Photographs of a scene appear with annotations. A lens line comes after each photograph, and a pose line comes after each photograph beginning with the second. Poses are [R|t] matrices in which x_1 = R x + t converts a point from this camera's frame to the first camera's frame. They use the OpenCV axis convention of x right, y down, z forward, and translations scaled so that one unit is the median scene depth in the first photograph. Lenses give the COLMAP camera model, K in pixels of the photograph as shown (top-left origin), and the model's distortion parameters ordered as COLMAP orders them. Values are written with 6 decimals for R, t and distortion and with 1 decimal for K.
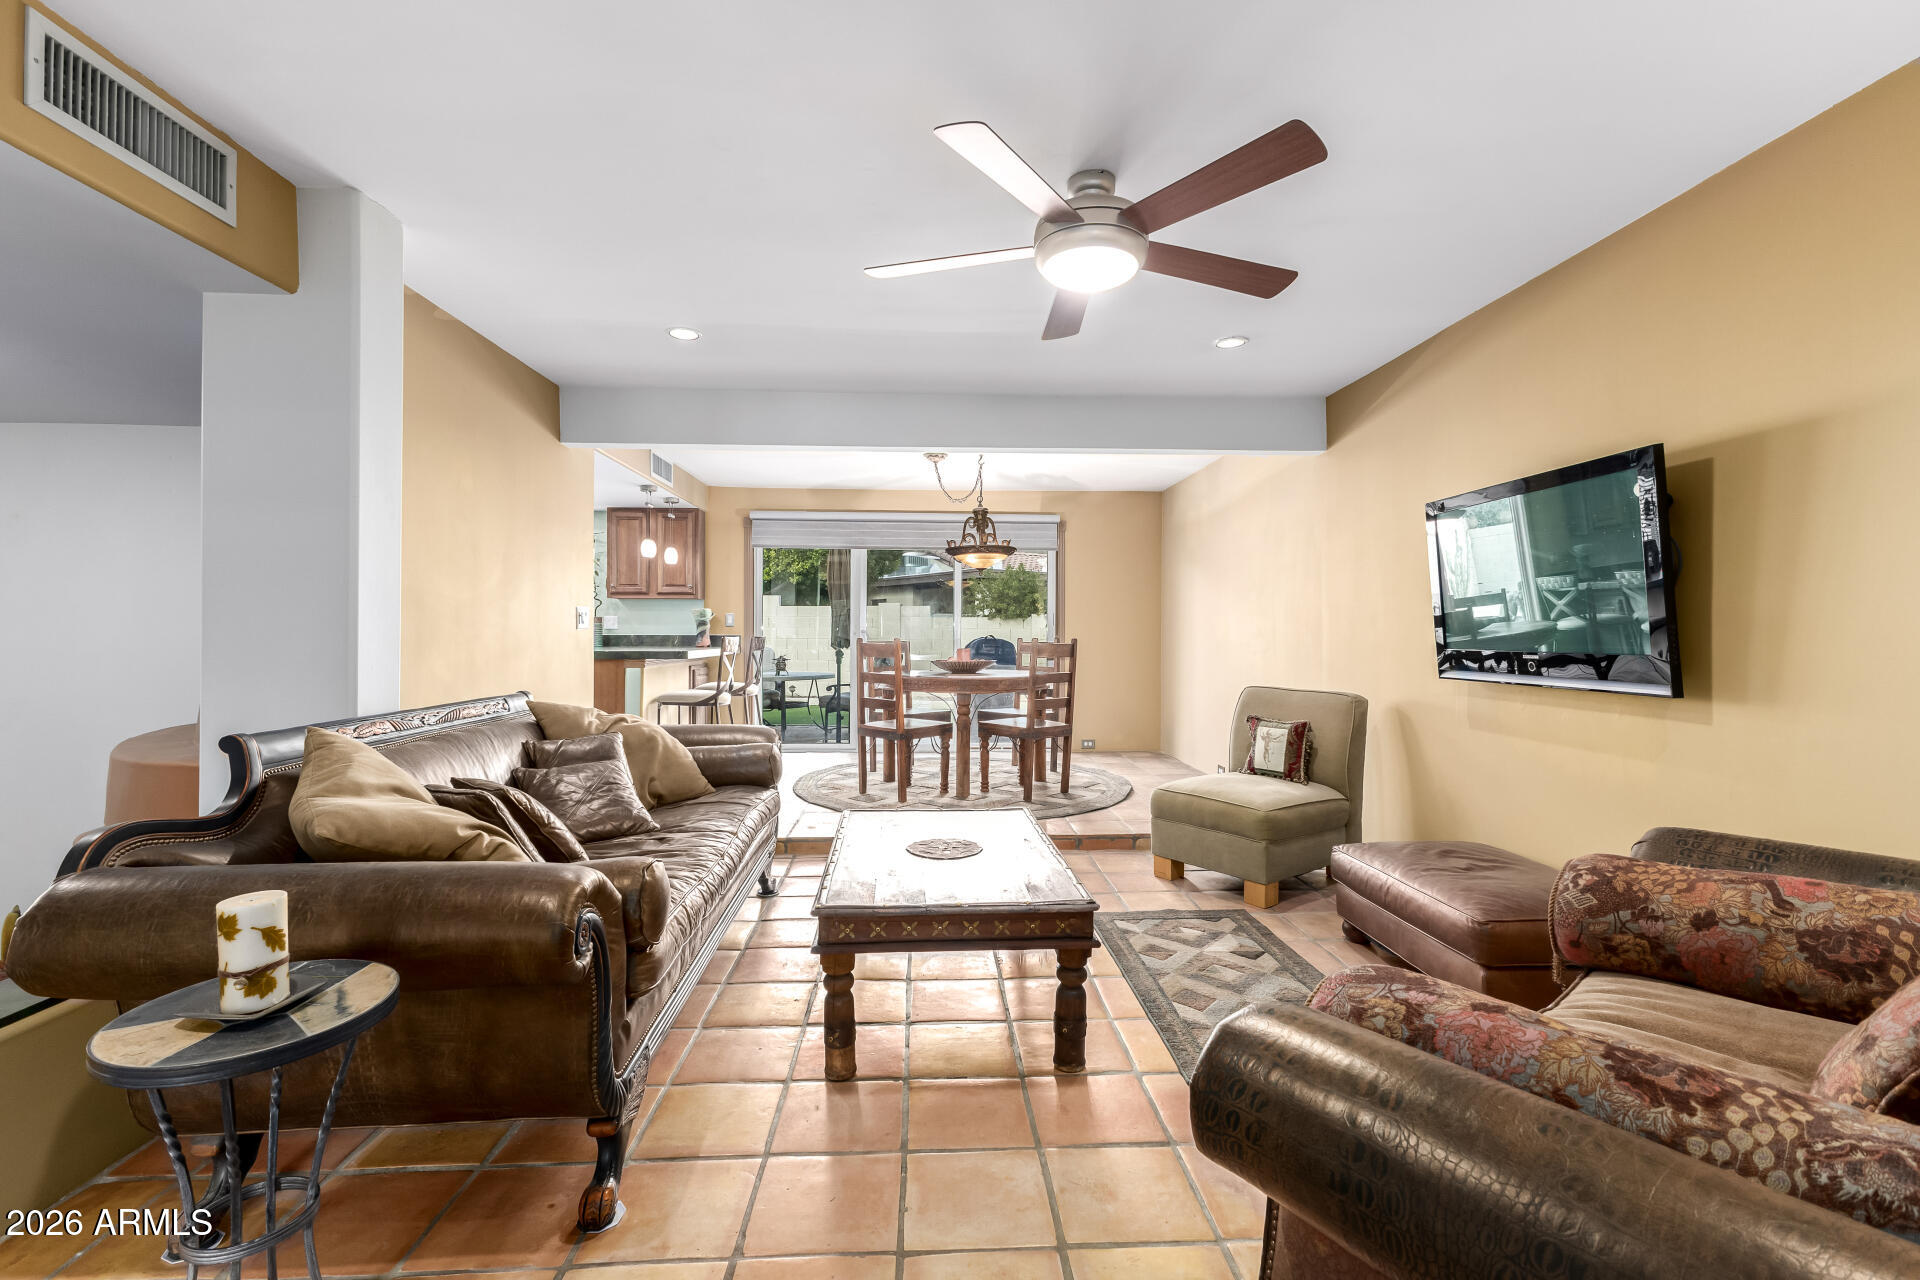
lens RADIAL K [[826.7, 0, 974.2], [0, 826.7, 632.5], [0, 0, 1]] dist [0.009456, 0.000141]
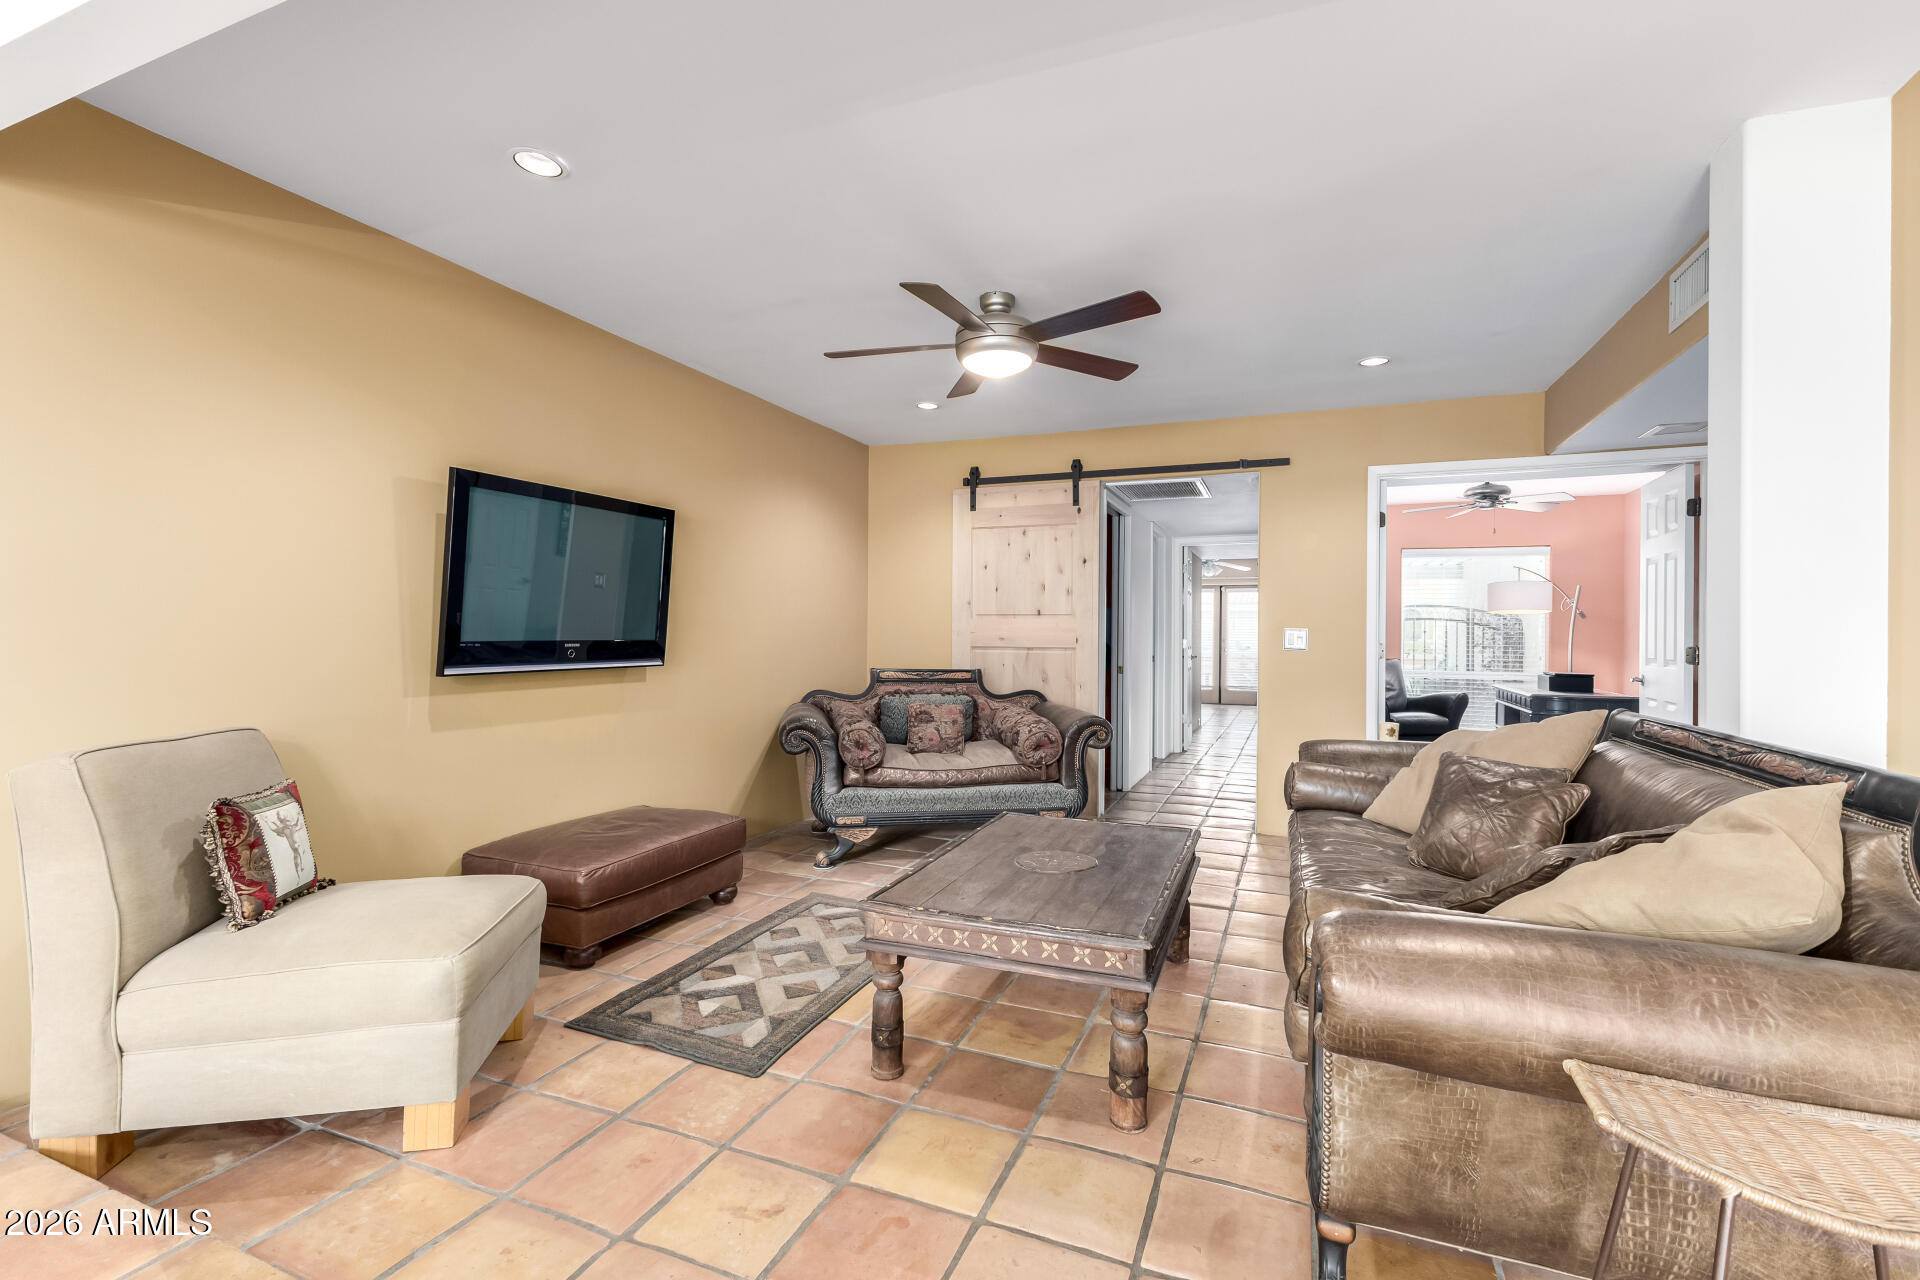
lens RADIAL K [[826.7, 0, 974.2], [0, 826.7, 632.5], [0, 0, 1]] dist [0.009456, 0.000141]
pose [[-0.901205, -0.002846, 0.433383, -0.314232], [-0.003702, 0.999993, -0.001131, 0.010234], [-0.433377, -0.002624, -0.901209, 1.671994]]
